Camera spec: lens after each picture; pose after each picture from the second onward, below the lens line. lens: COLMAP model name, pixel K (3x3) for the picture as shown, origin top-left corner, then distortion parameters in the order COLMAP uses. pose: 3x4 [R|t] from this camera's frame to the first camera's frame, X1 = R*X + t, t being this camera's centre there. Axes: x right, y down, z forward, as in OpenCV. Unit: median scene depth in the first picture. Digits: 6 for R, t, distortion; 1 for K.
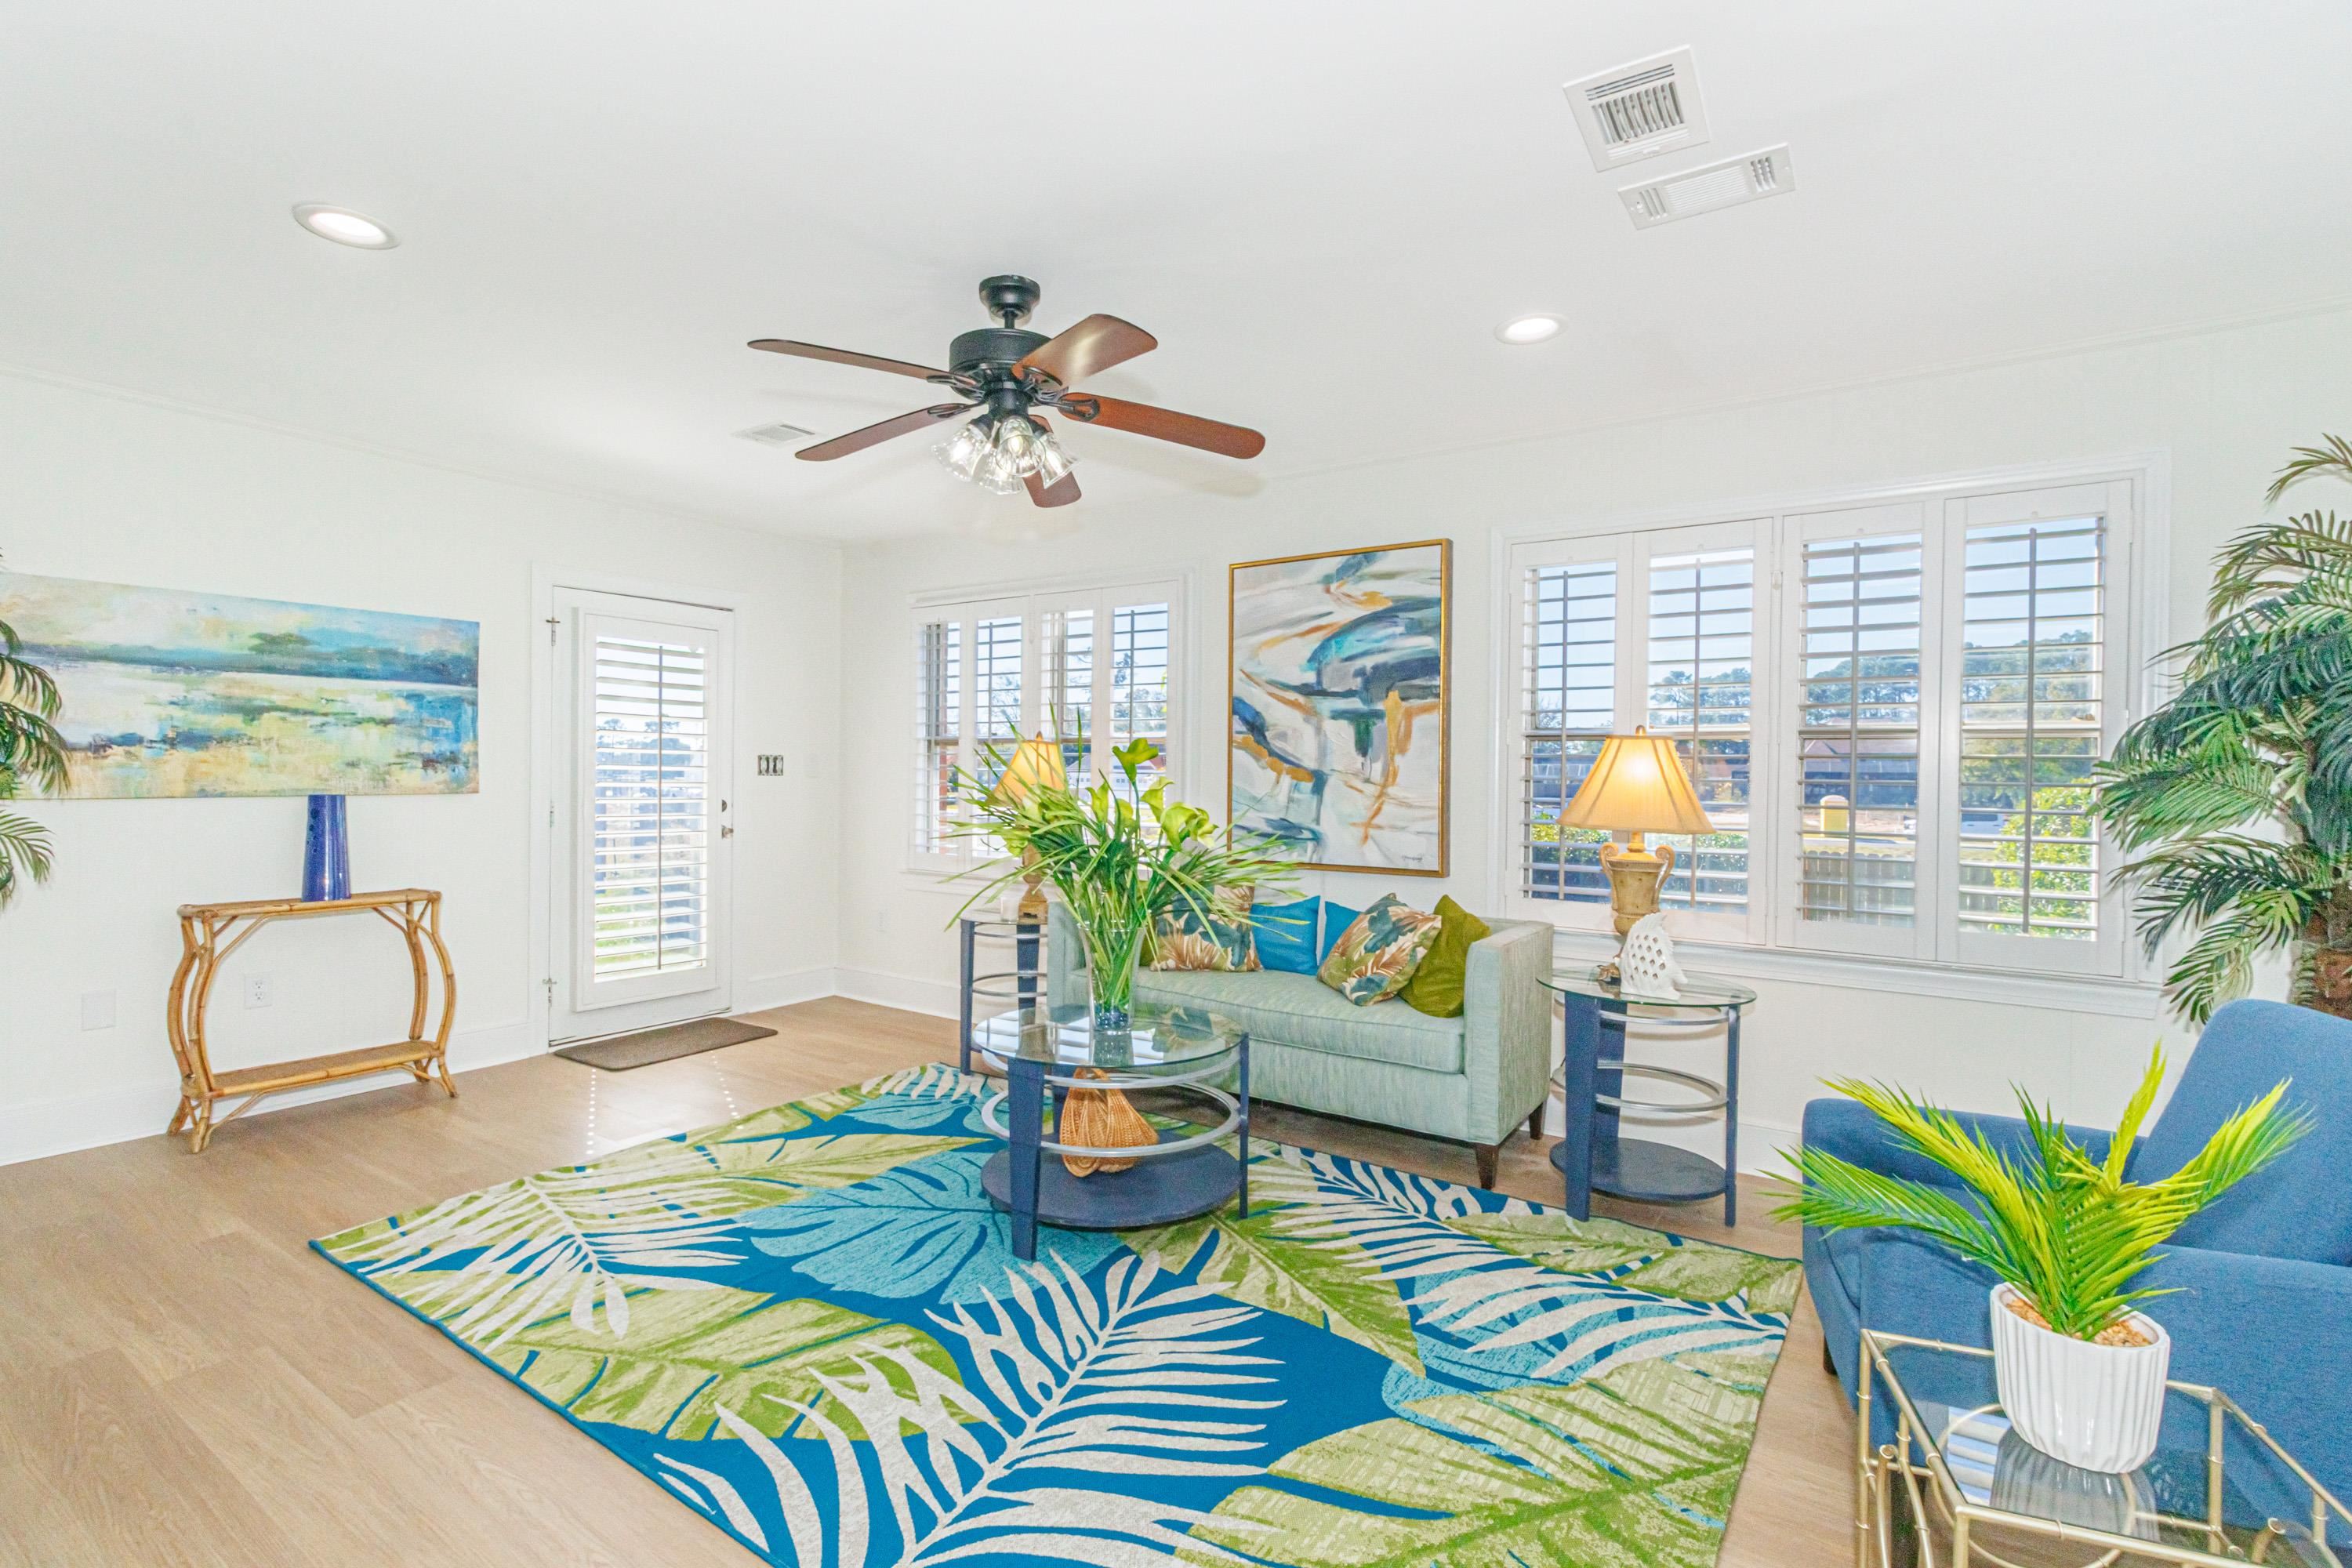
lens RADIAL K [[1081.7, 0, 1172.1], [0, 1081.7, 780.3], [0, 0, 1]] dist [0.002814, 0.001126]
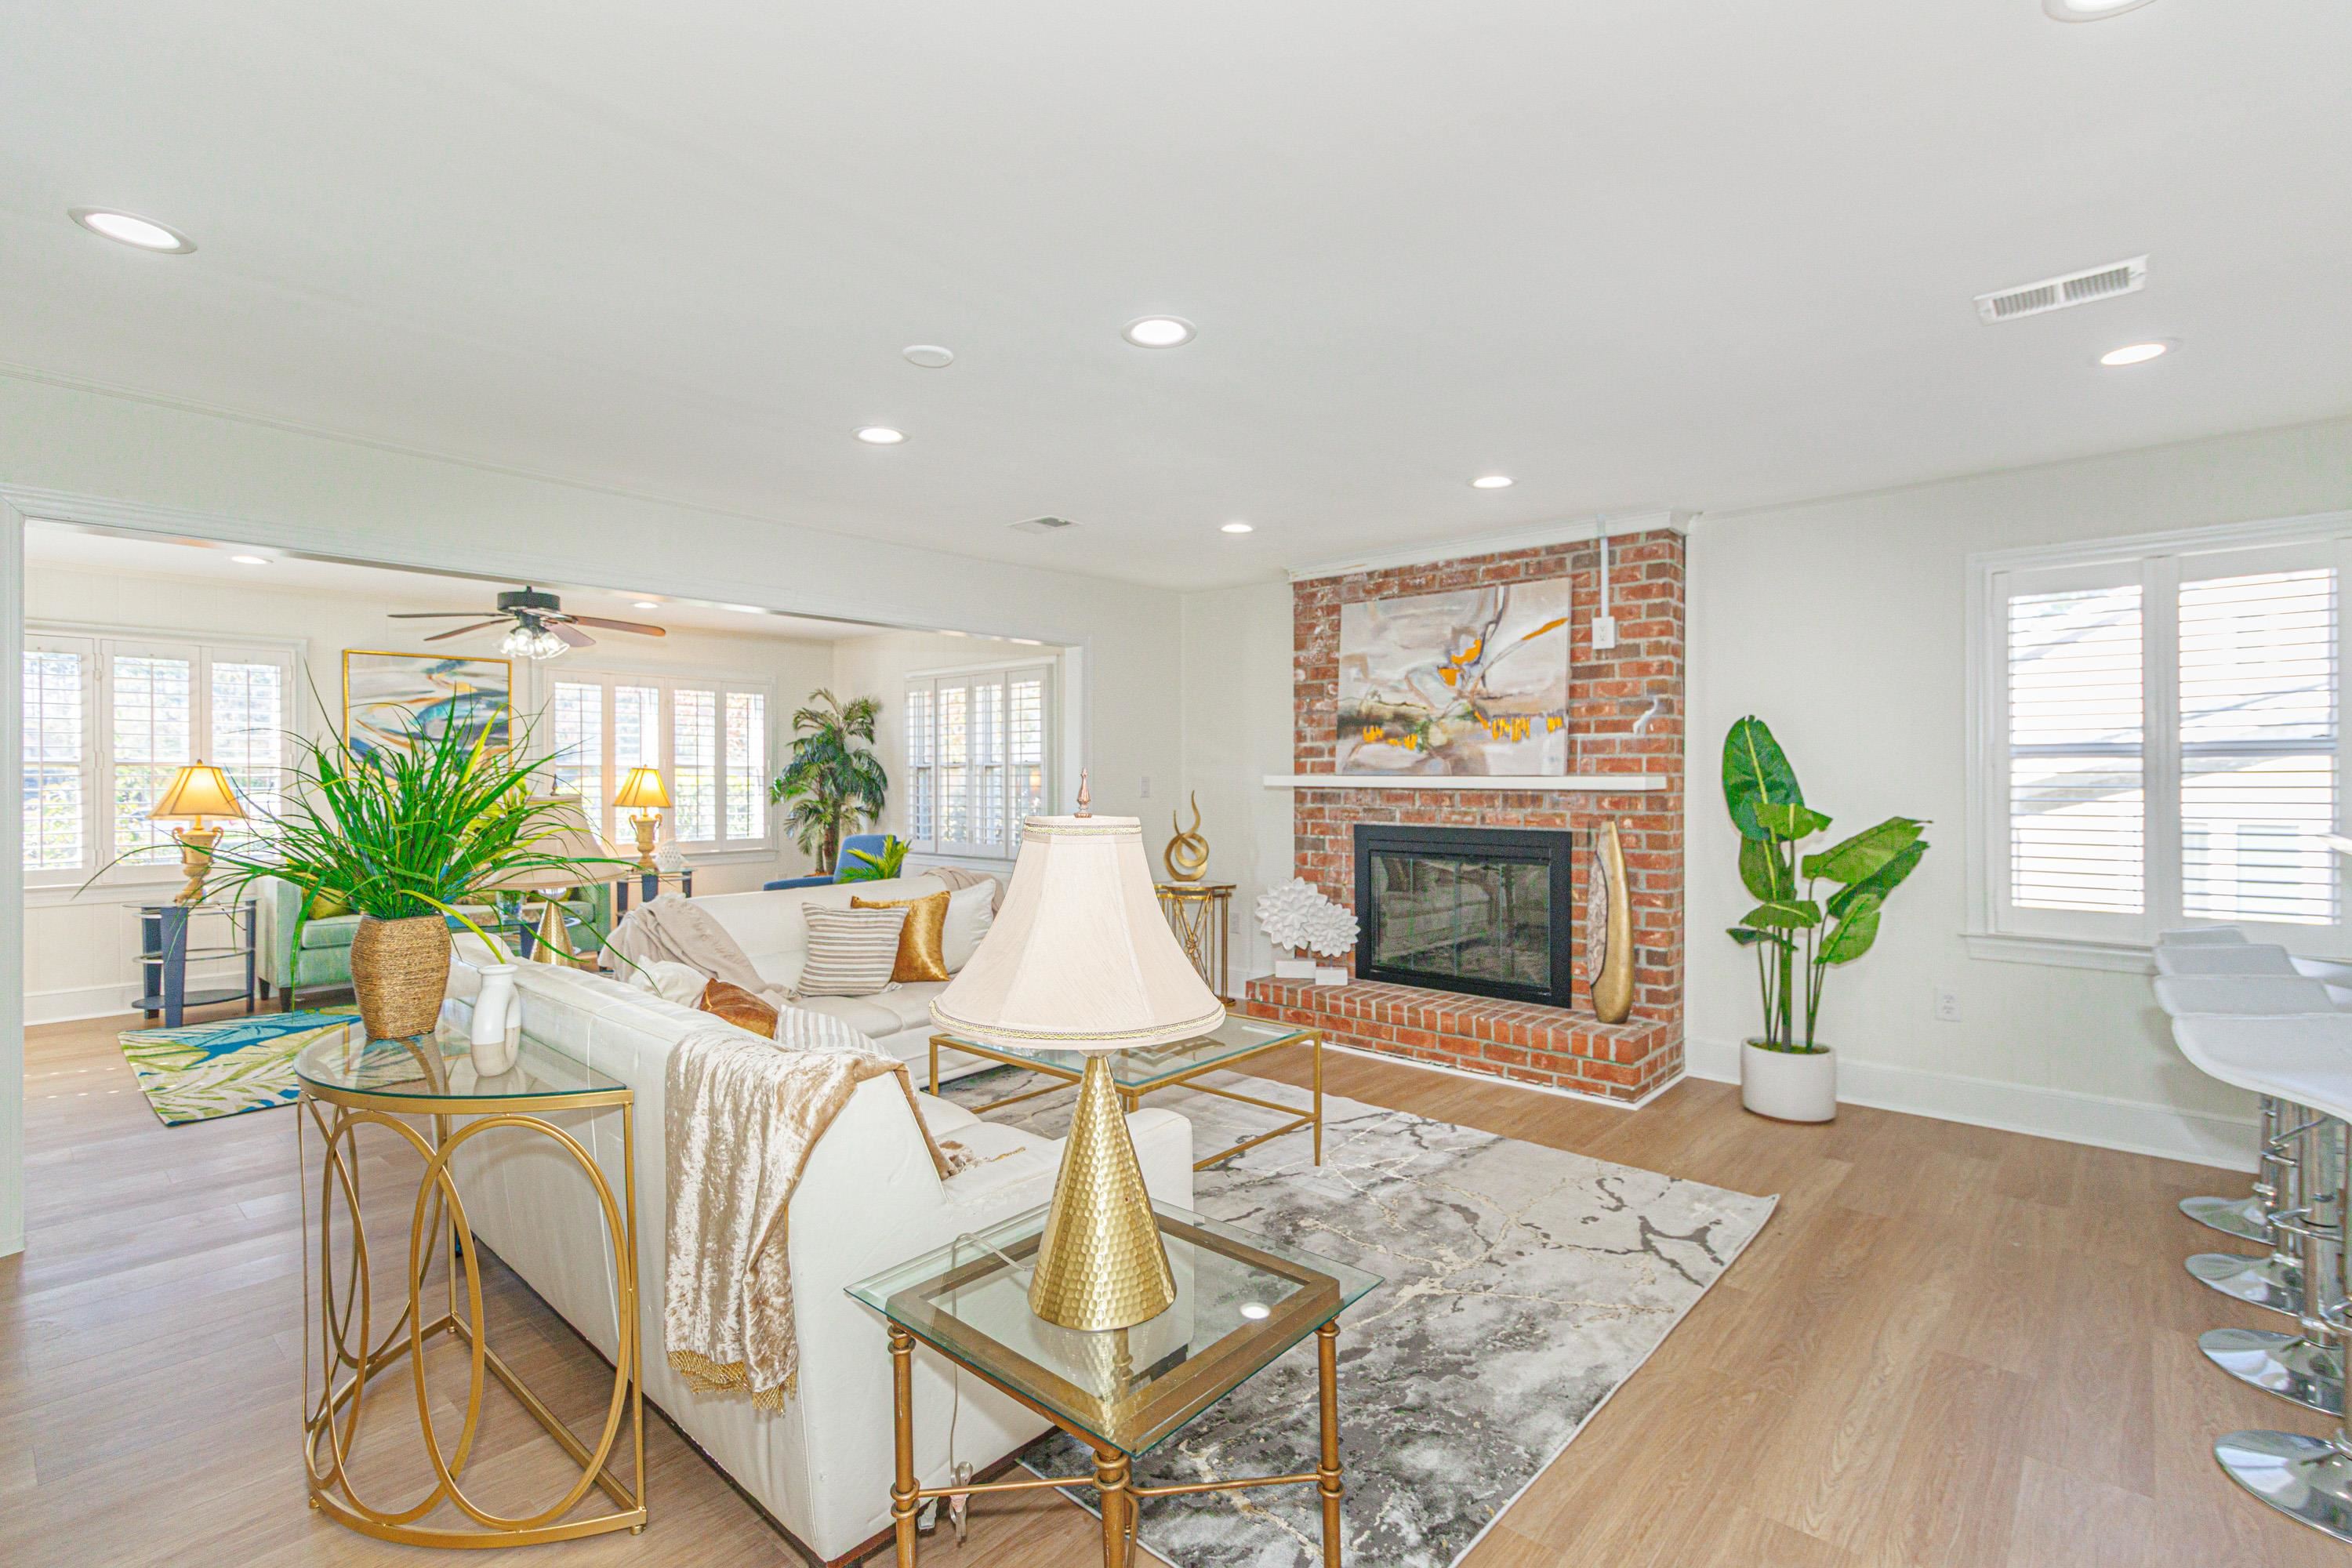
lens RADIAL K [[1081.7, 0, 1184.1], [0, 1081.7, 773.6], [0, 0, 1]] dist [0.002814, 0.001126]
pose [[0.110804, -0.009011, 0.993801, -1.801842], [0.014119, 0.999872, 0.007492, -0.028781], [-0.993742, 0.013202, 0.110917, -0.448352]]
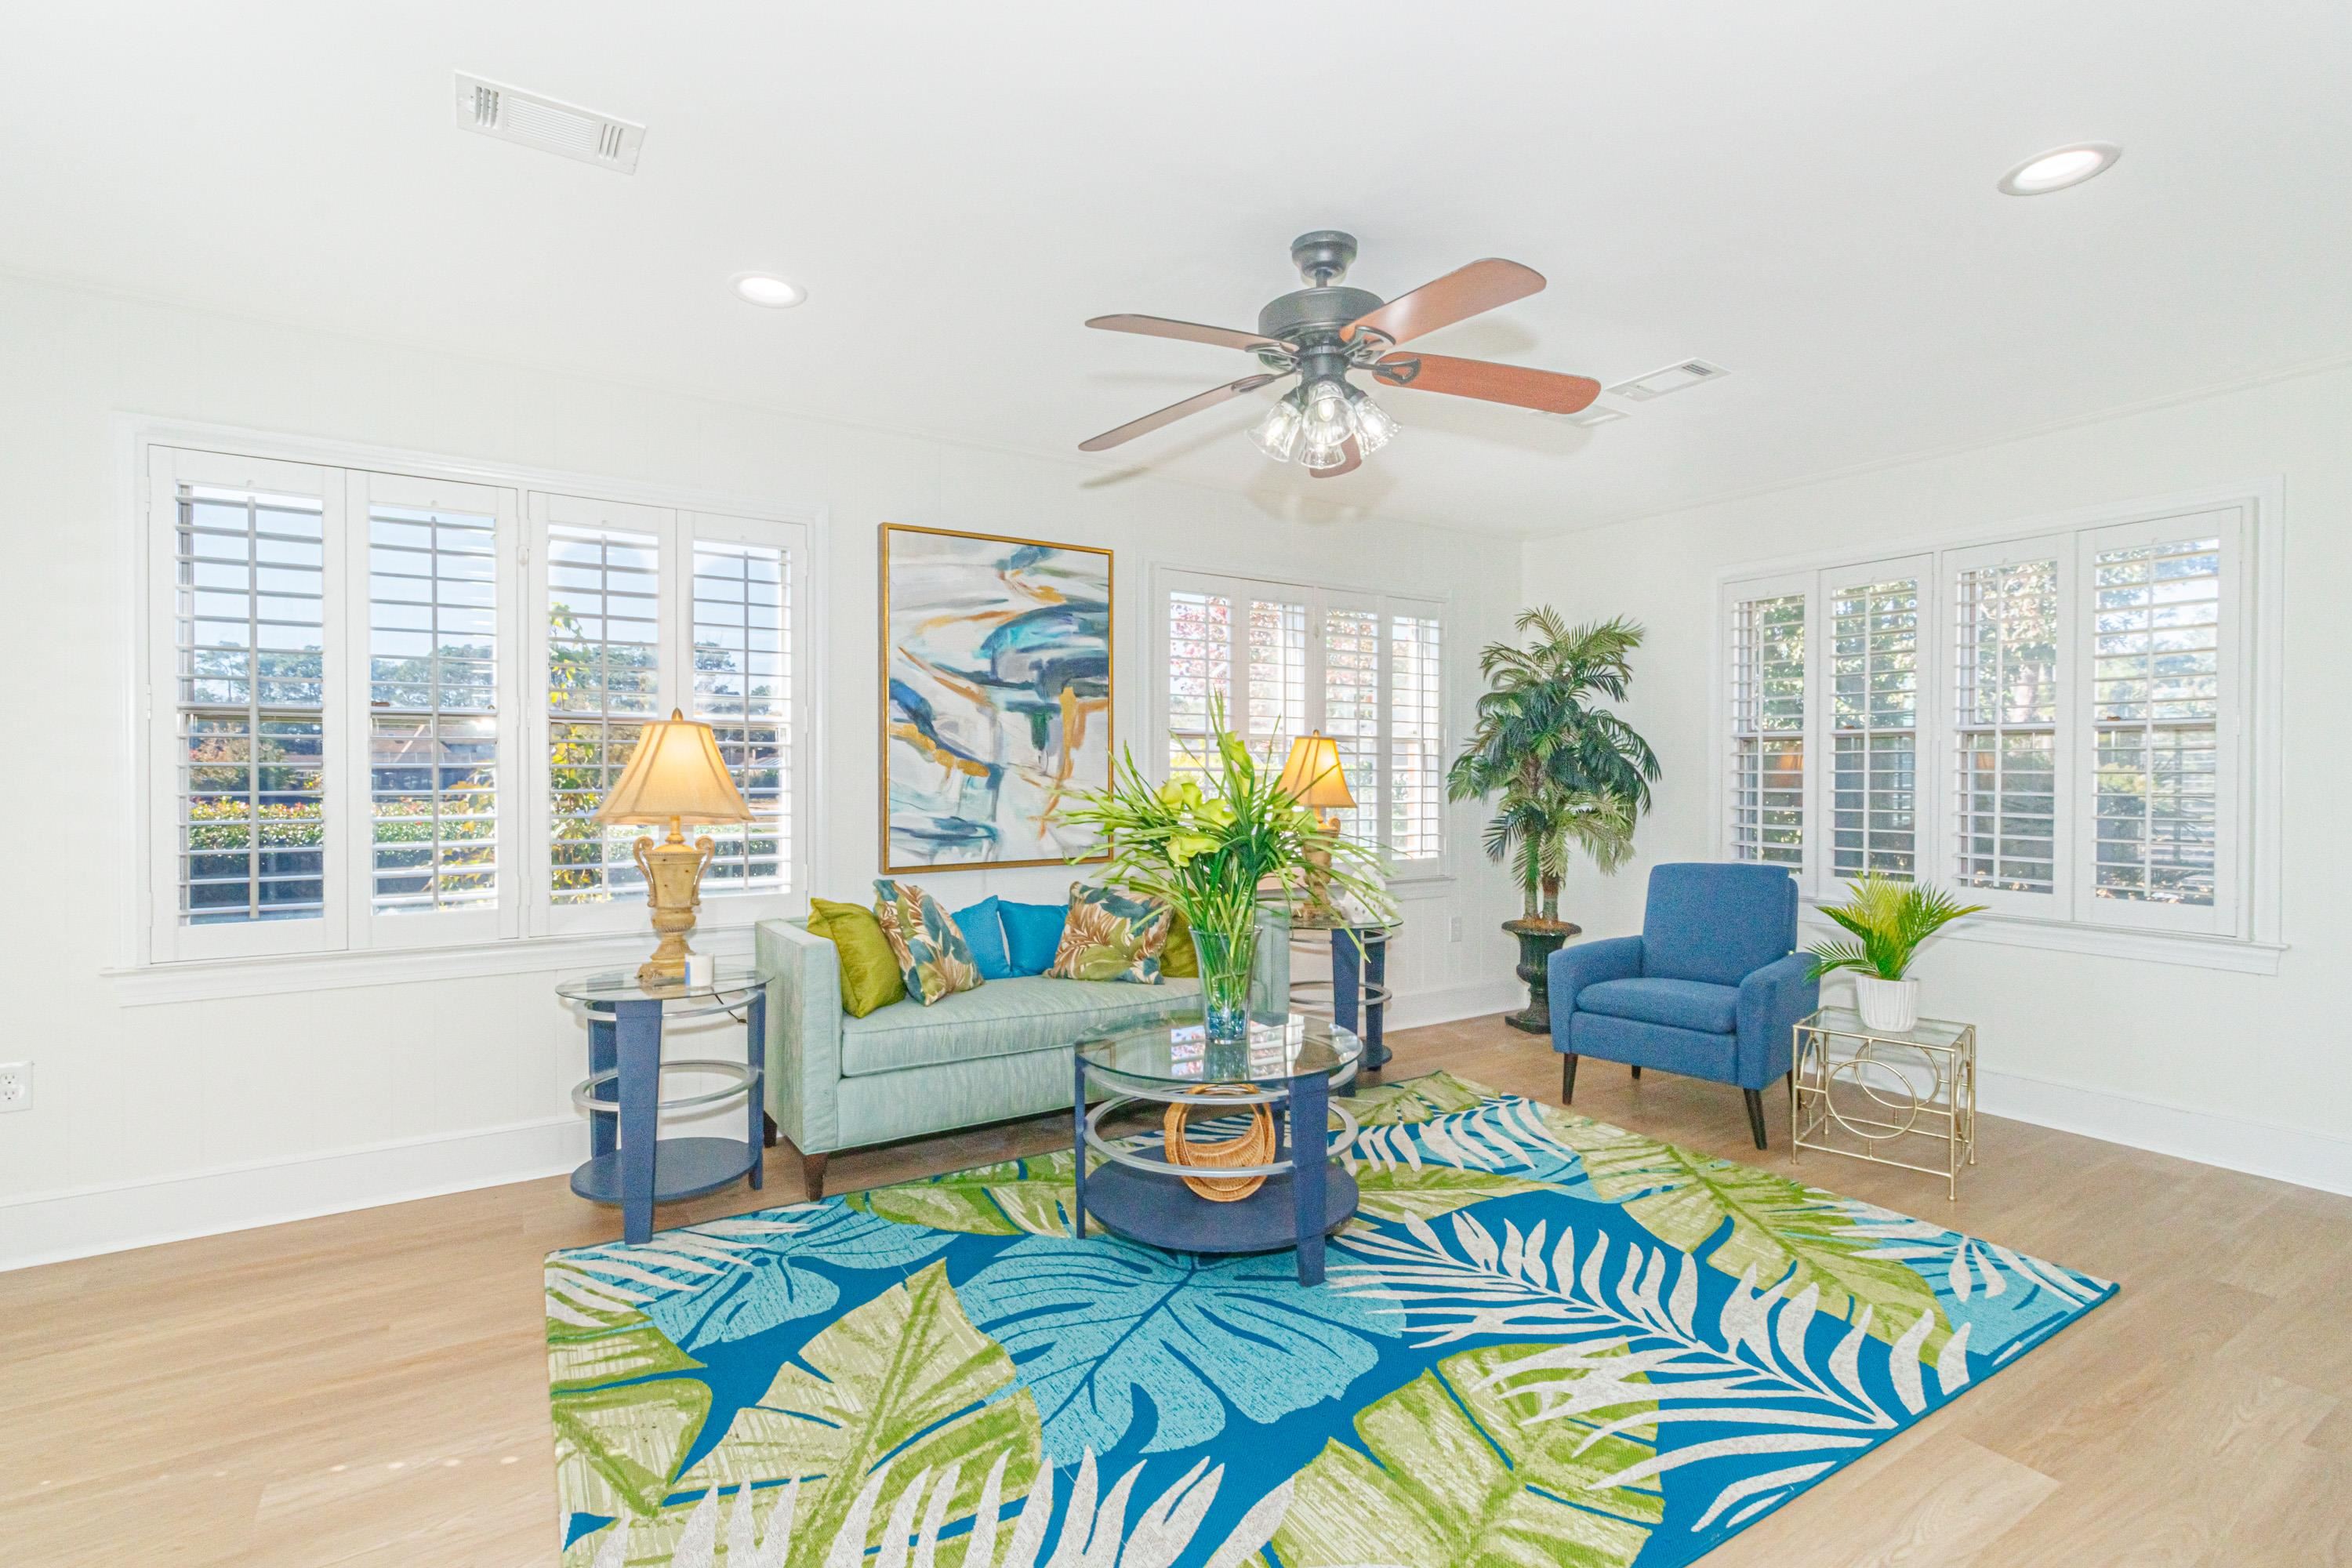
lens RADIAL K [[1081.7, 0, 1170.0], [0, 1081.7, 780.2], [0, 0, 1]] dist [0.002814, 0.001126]
pose [[0.395384, -0.018835, 0.918323, -0.877843], [0.007248, 0.999823, 0.017386, -0.013185], [-0.918487, -0.000218, 0.395451, 0.623150]]
